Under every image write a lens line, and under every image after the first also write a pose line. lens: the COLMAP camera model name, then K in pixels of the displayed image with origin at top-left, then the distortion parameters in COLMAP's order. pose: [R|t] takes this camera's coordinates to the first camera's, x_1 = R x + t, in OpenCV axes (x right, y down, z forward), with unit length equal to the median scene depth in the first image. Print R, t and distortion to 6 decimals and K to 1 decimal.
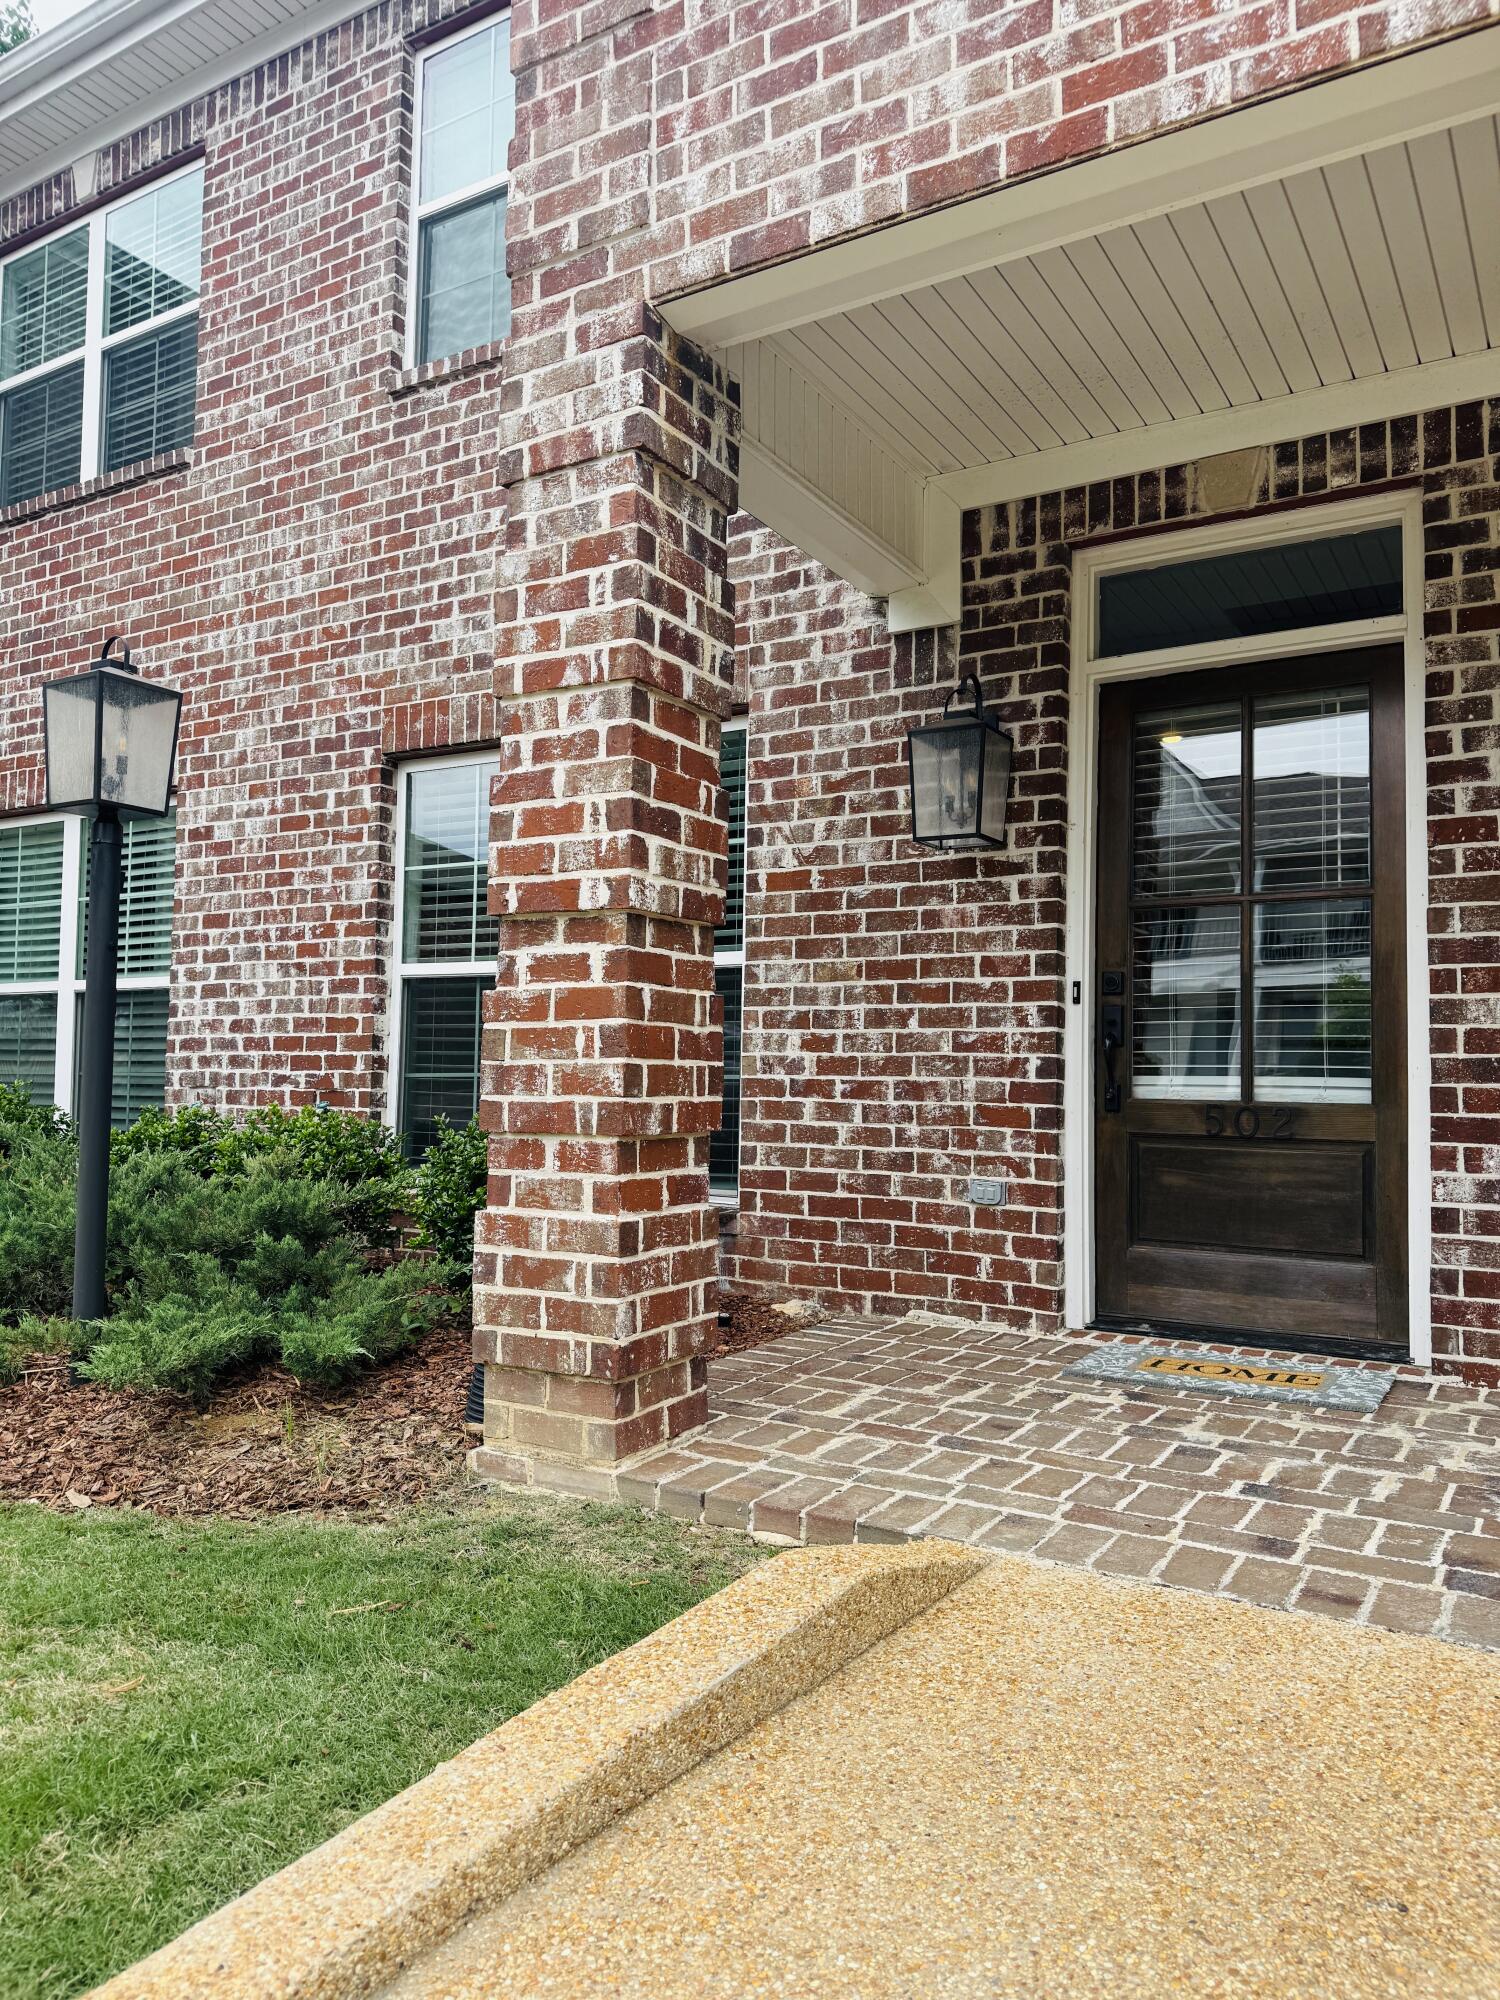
lens RADIAL K [[1404.5, 0, 733.0], [0, 1404.5, 1007.6], [0, 0, 1]] dist [0.165773, -0.332288]
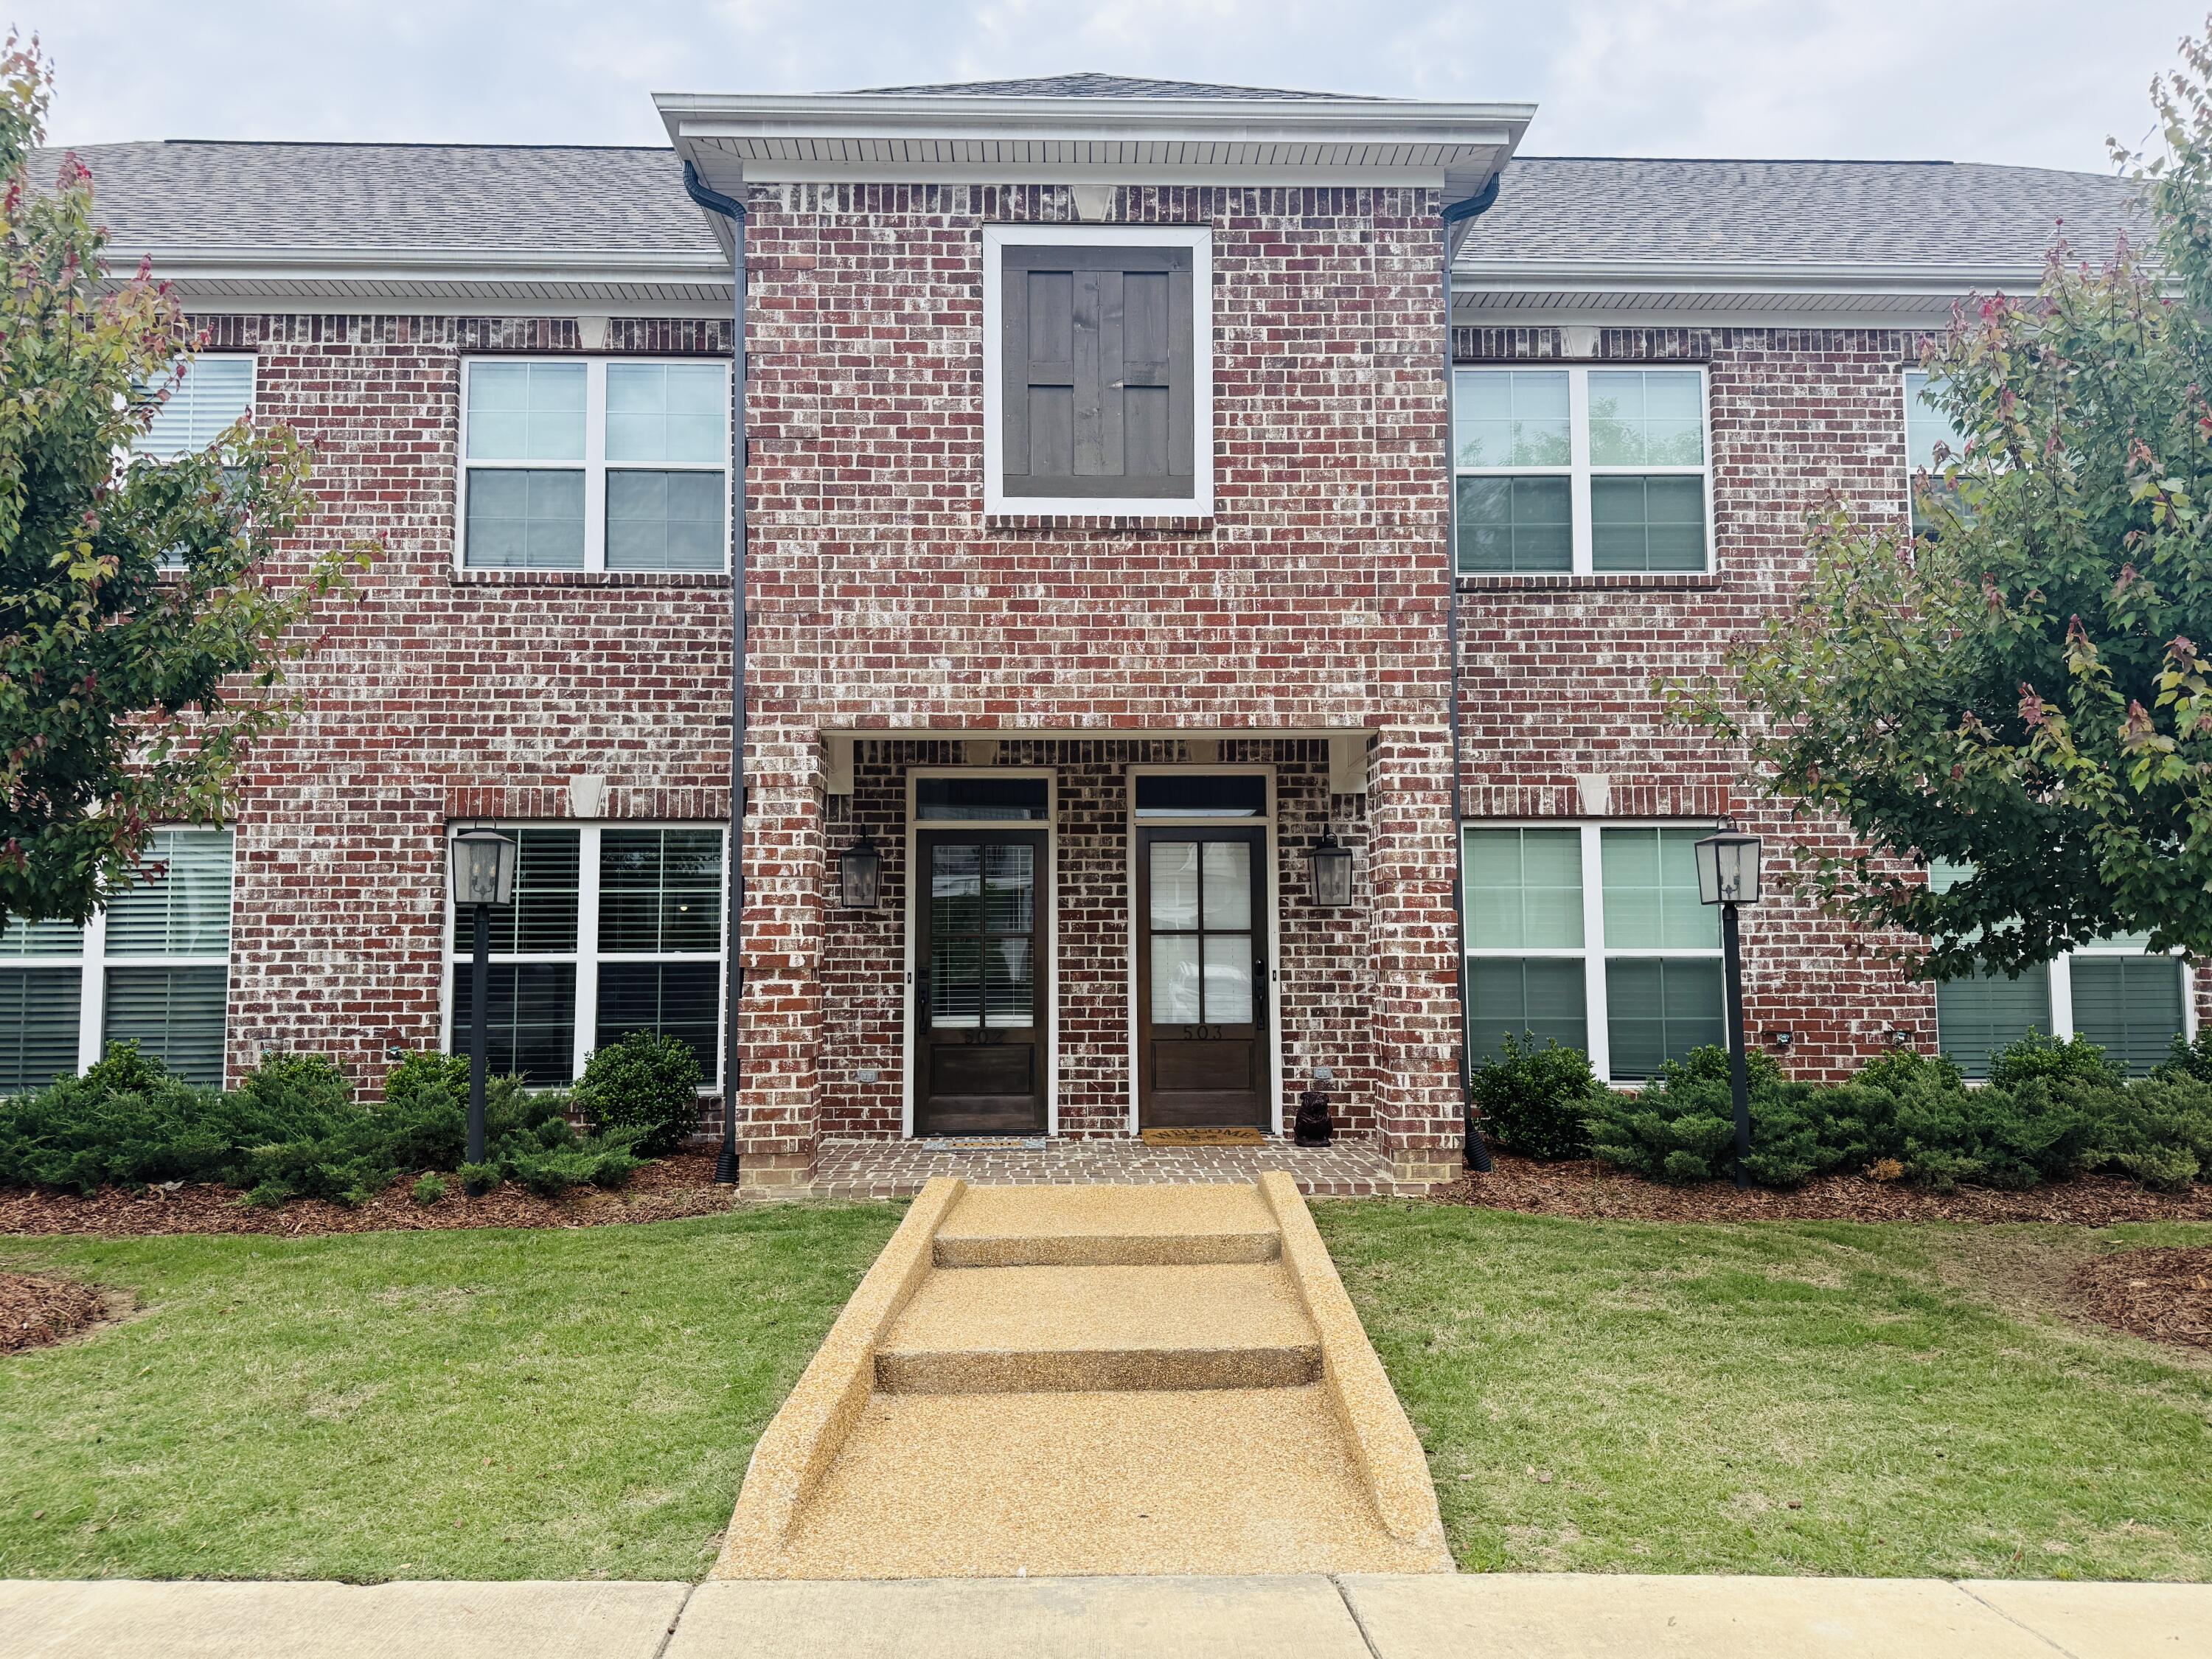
lens RADIAL K [[1553.4, 0, 1111.1], [0, 1553.4, 840.2], [0, 0, 1]] dist [0.165773, -0.332288]
pose [[0.835360, 0.029757, 0.548897, -0.608276], [-0.012411, 0.999300, -0.035286, -0.106361], [-0.549563, 0.022664, 0.835145, -0.856926]]
